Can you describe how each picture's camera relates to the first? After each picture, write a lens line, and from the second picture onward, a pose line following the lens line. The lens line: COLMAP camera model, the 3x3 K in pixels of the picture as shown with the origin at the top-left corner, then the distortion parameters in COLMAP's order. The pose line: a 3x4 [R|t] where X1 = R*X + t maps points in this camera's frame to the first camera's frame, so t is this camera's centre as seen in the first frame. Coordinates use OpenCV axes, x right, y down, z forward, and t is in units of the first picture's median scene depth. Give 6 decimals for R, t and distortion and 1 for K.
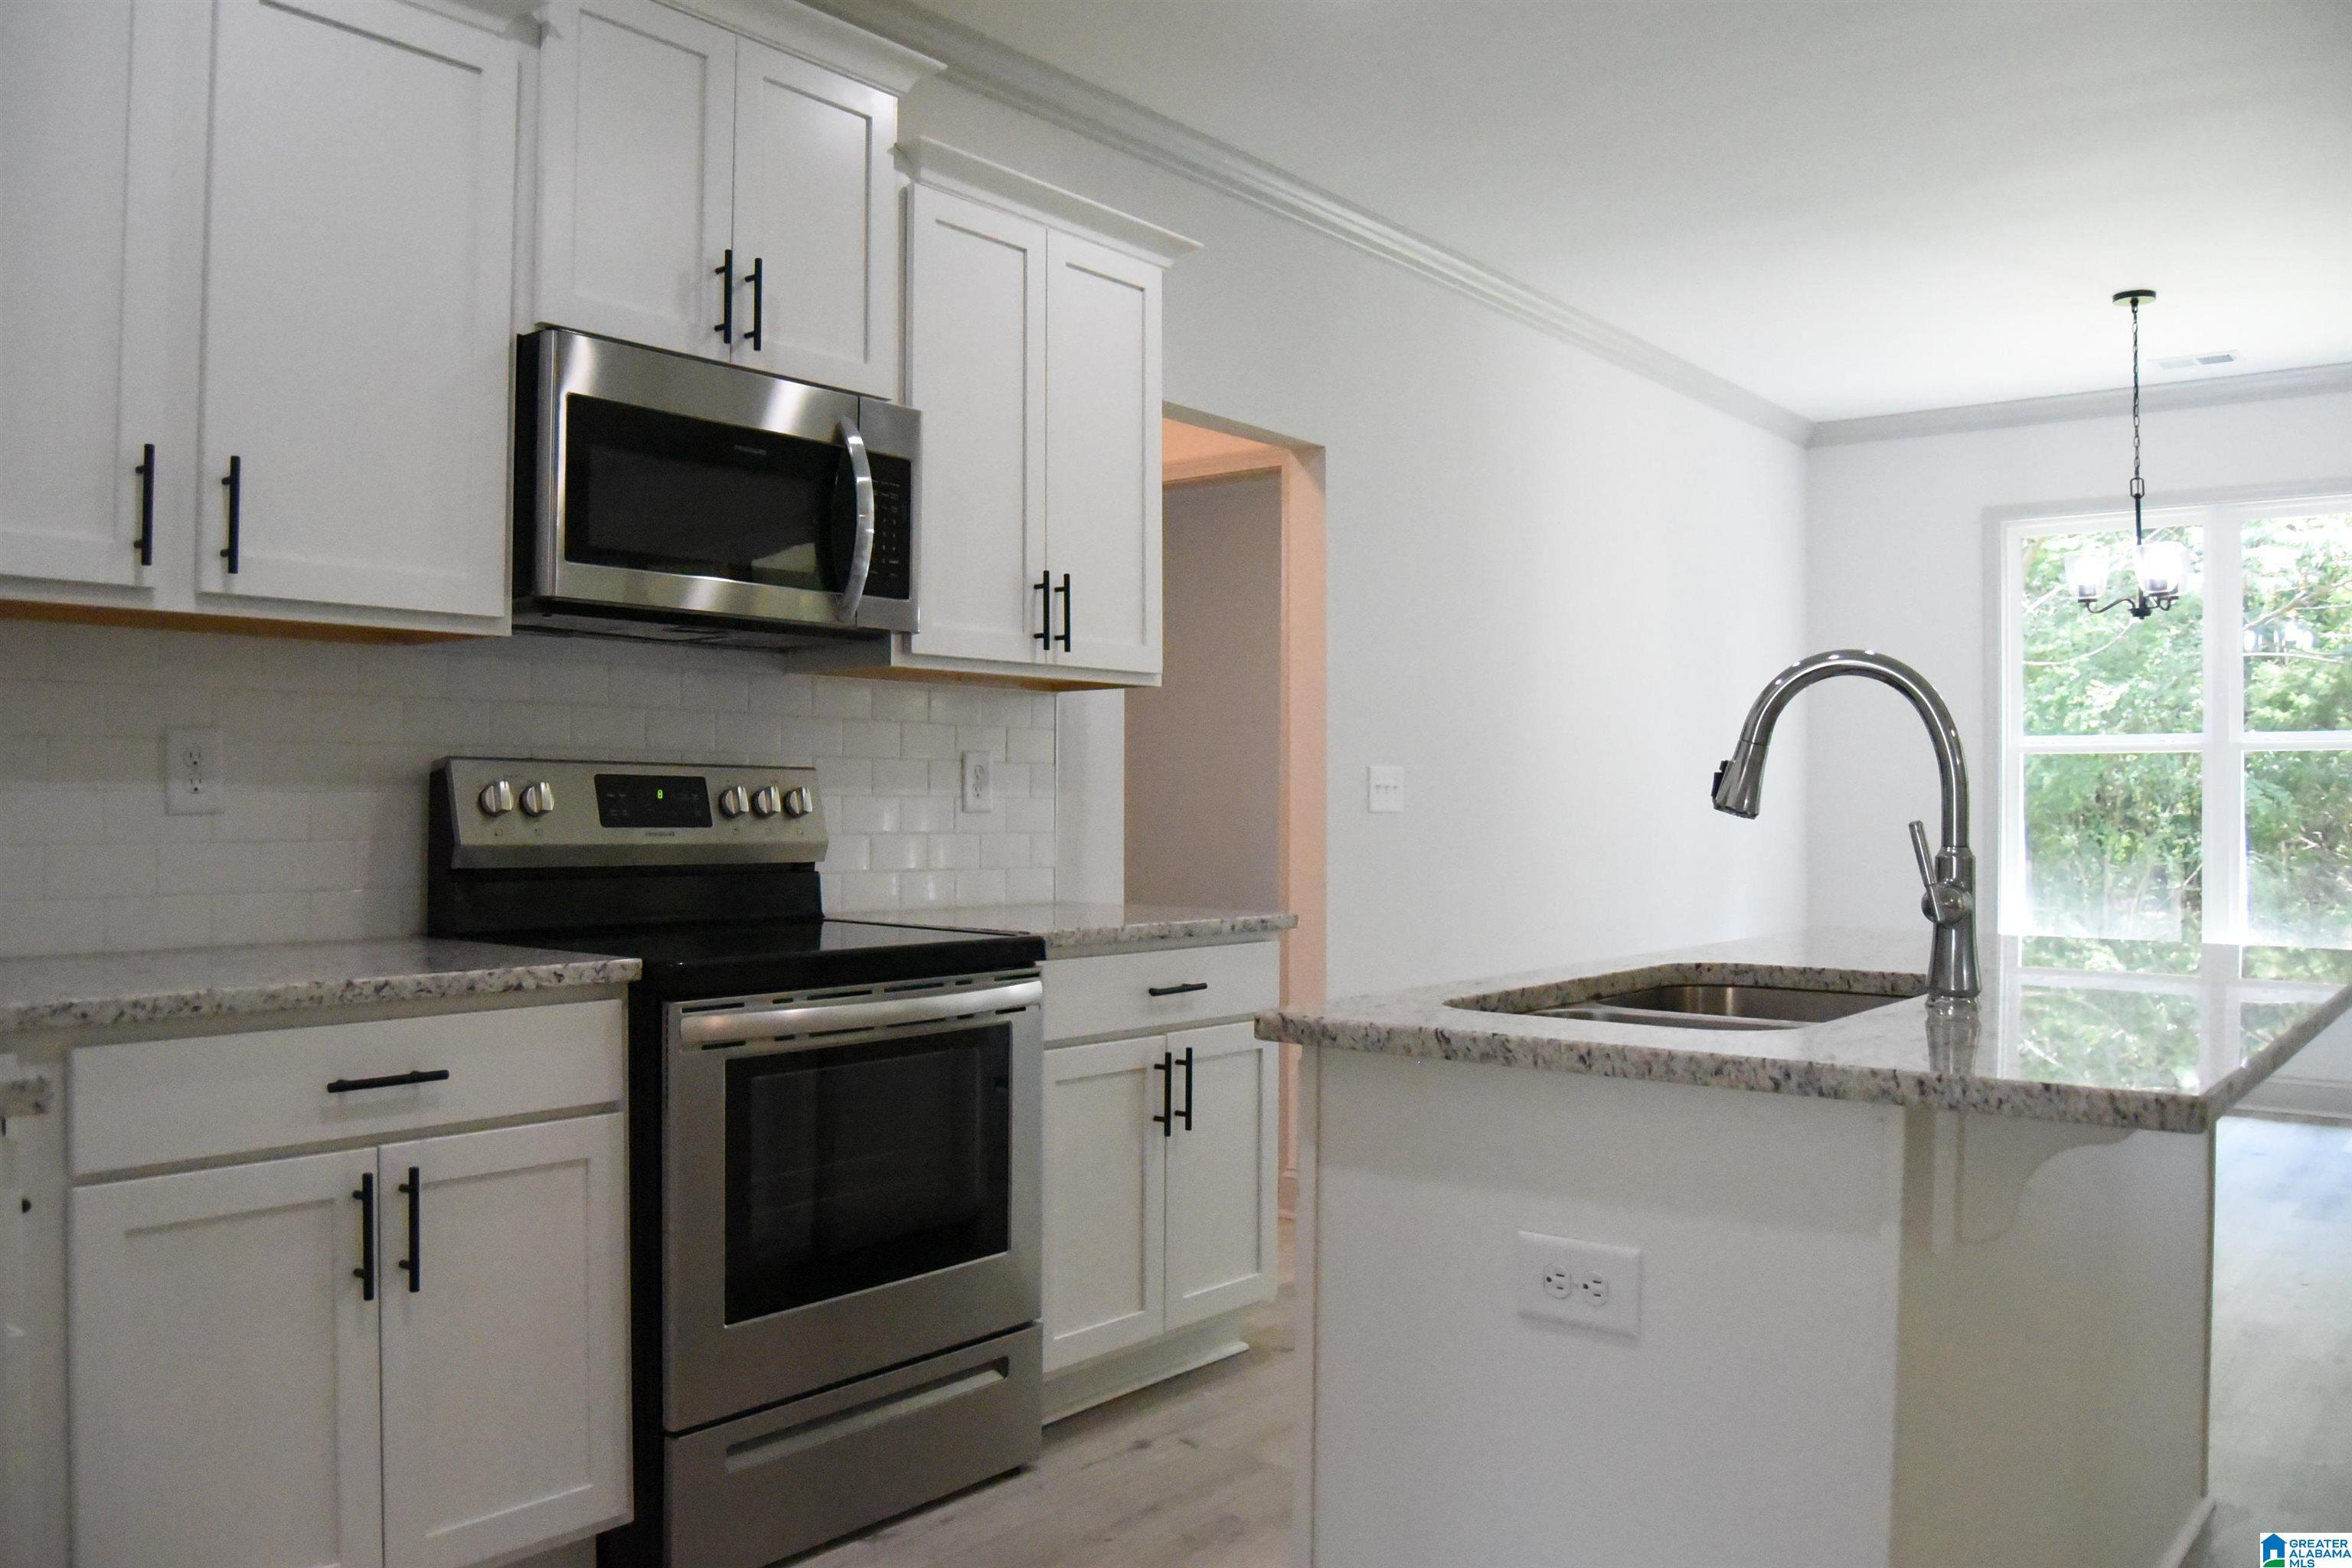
lens RADIAL K [[1842.9, 0, 1178.8], [0, 1842.9, 789.2], [0, 0, 1]] dist [-0.085947, 0.022252]
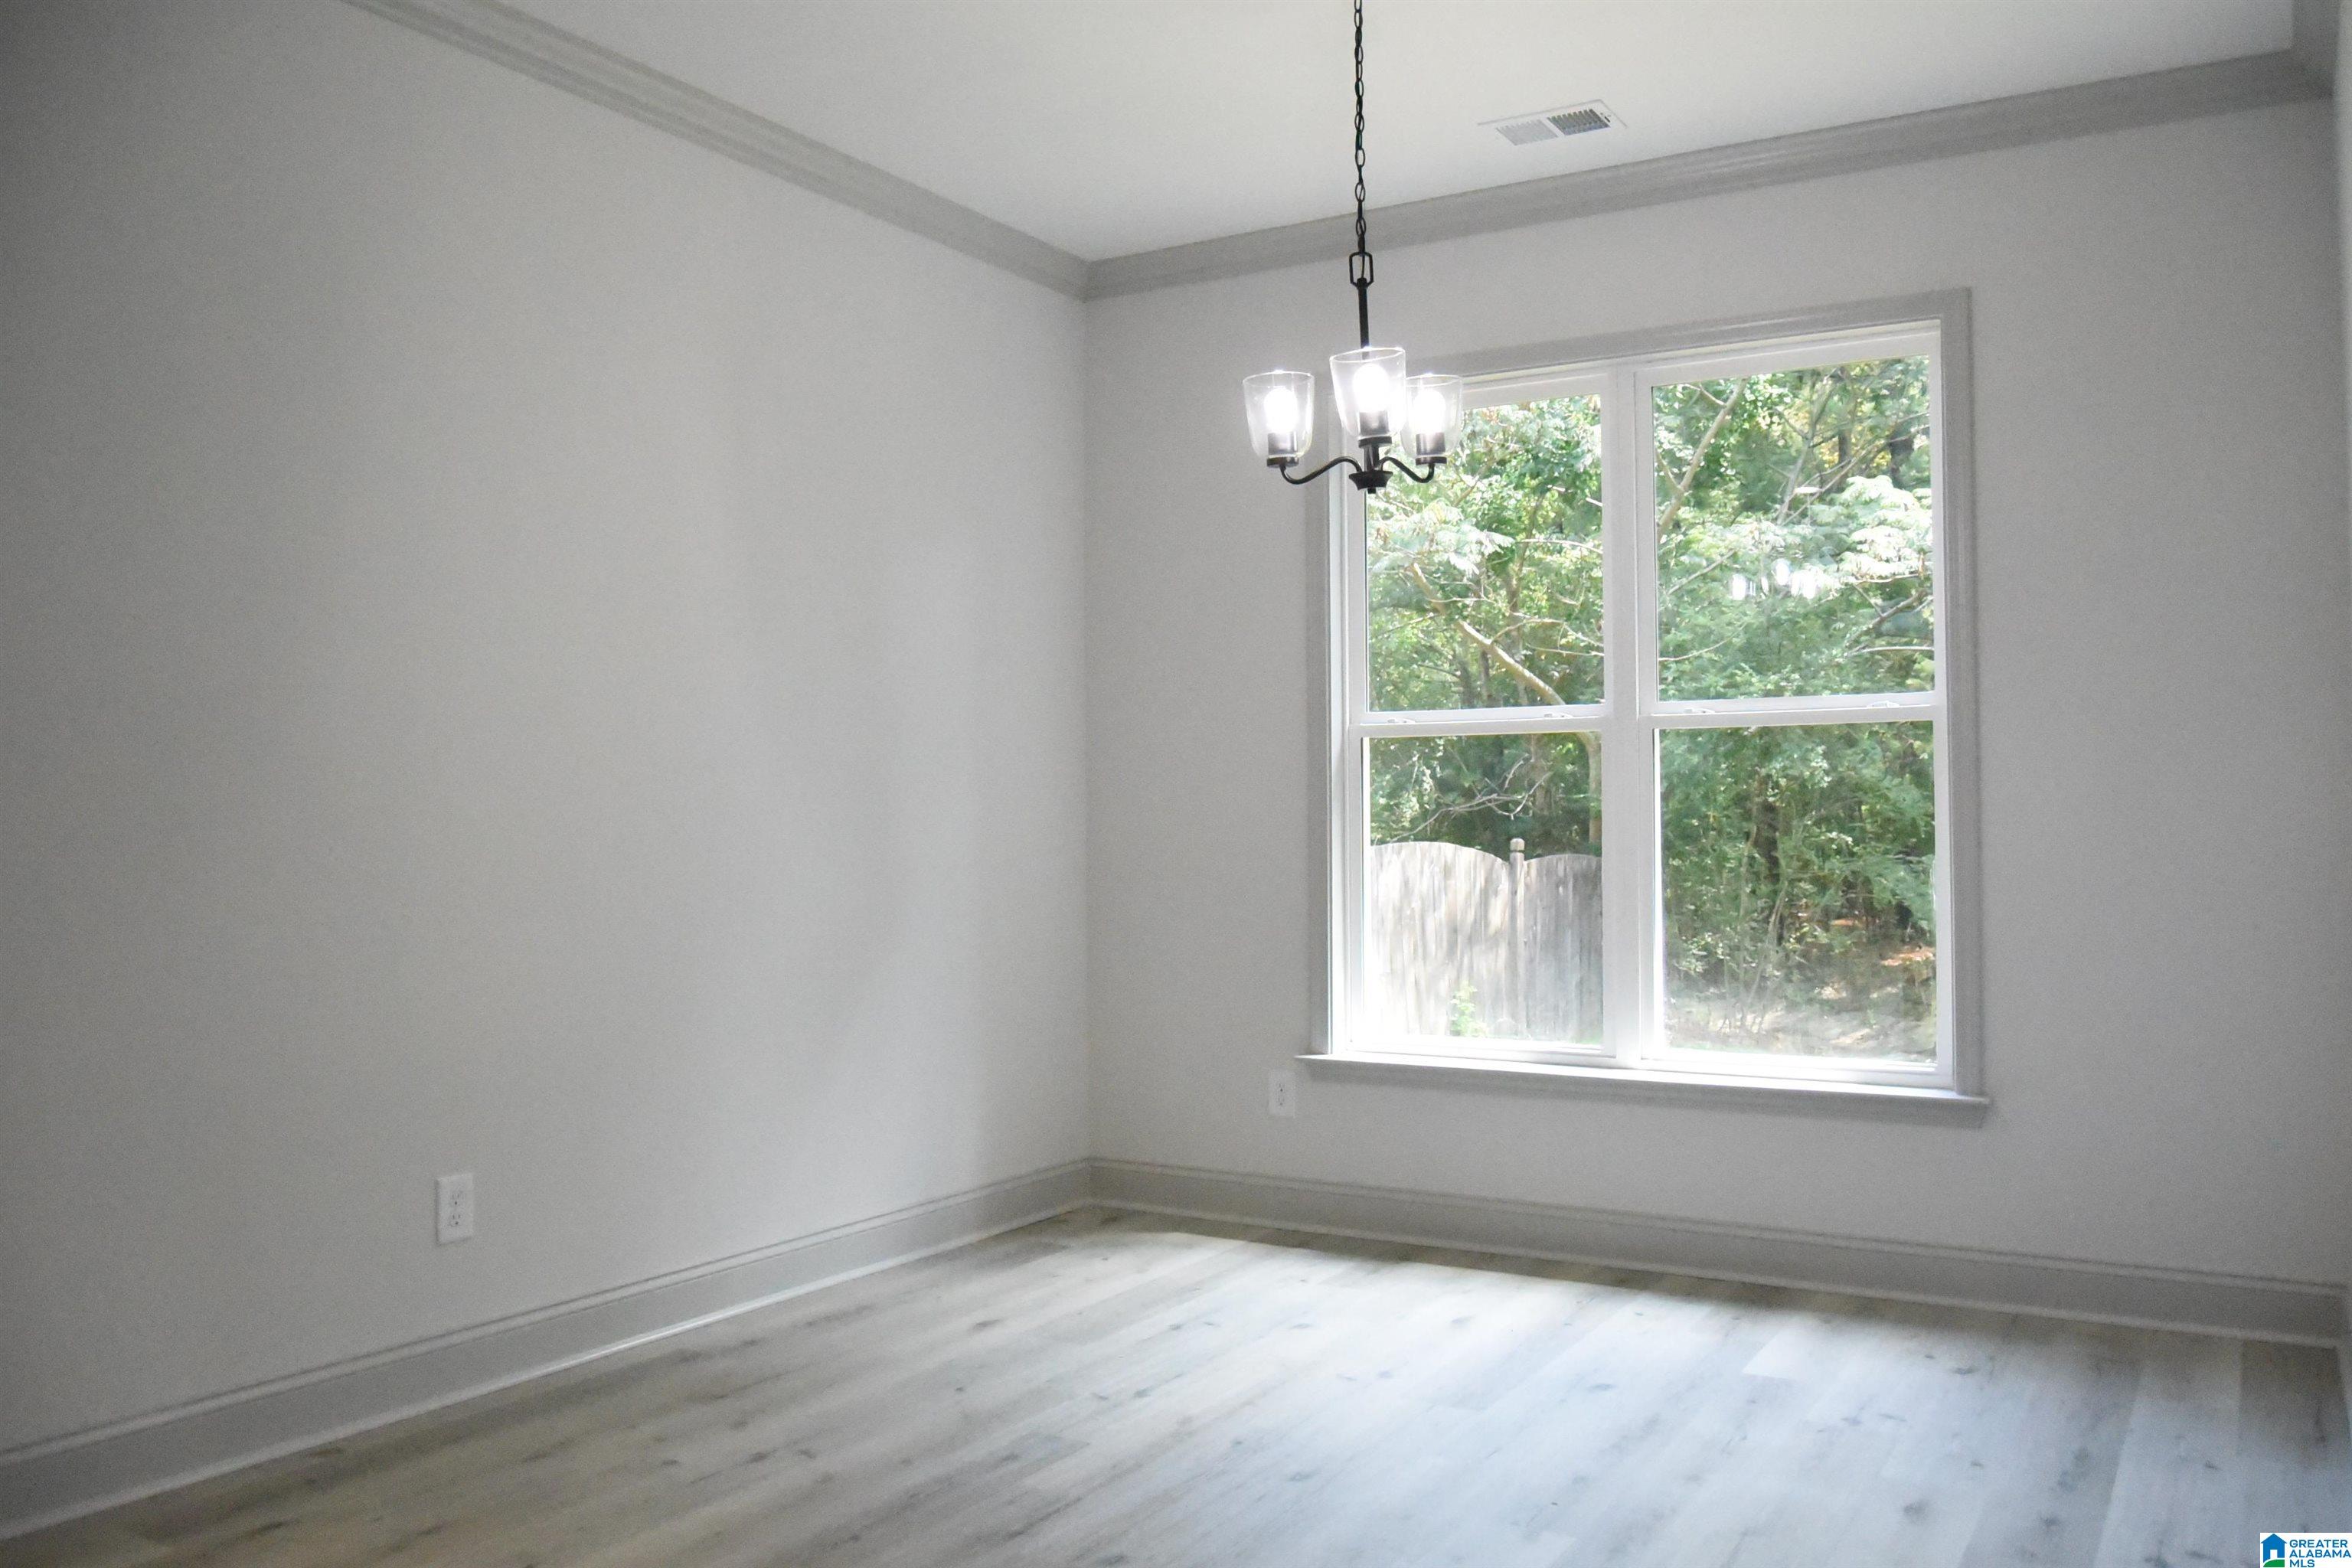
lens RADIAL K [[1842.9, 0, 1173.2], [0, 1842.9, 782.7], [0, 0, 1]] dist [-0.085947, 0.022252]
pose [[0.990924, -0.010775, 0.133992, 0.322151], [0.012166, 0.999880, -0.009564, 0.003565], [-0.133873, 0.011107, 0.990936, 0.346587]]
